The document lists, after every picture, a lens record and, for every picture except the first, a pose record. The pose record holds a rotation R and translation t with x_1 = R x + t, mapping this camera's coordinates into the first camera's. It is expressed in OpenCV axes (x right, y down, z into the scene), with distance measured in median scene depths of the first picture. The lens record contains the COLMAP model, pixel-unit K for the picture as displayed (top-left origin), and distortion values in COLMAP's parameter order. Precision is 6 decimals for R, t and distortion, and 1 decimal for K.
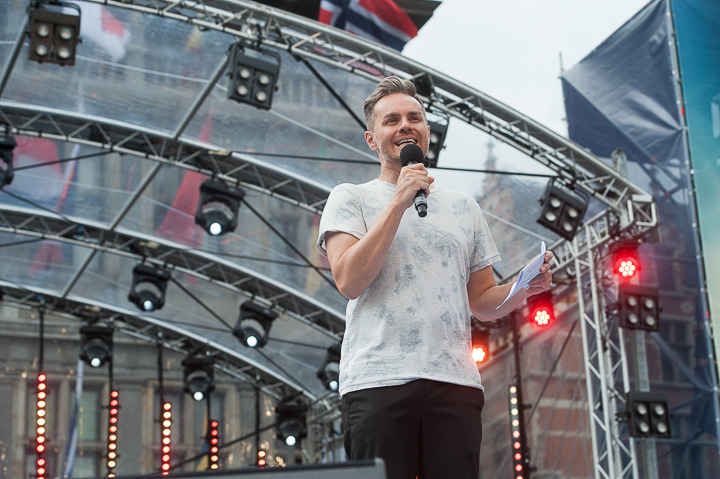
lens RADIAL K [[1547.8, 0, 360.0], [0, 1547.8, 239.5], [0, 0, 1]] dist [-0.027345, -0.117197]
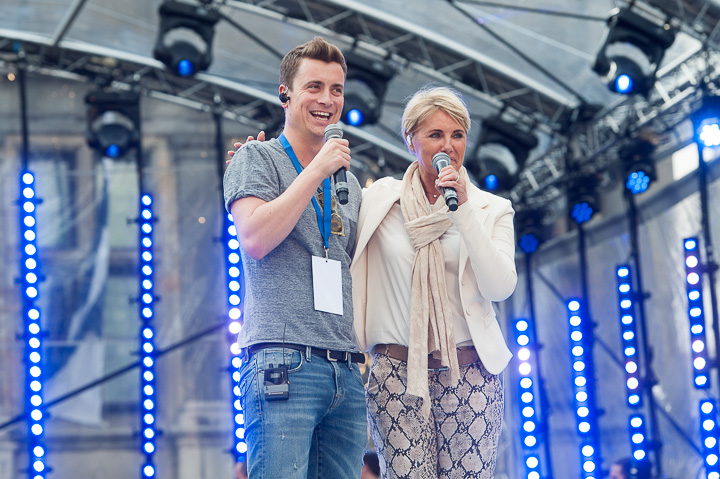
lens RADIAL K [[3018.0, 0, 324.1], [0, 3018.0, 207.6], [0, 0, 1]] dist [0.626356, 0.169746]
pose [[0.992037, -0.029889, -0.122348, 0.070349], [0.046469, 0.989757, 0.134989, -0.067401], [0.117060, -0.139600, 0.983264, -0.213381]]
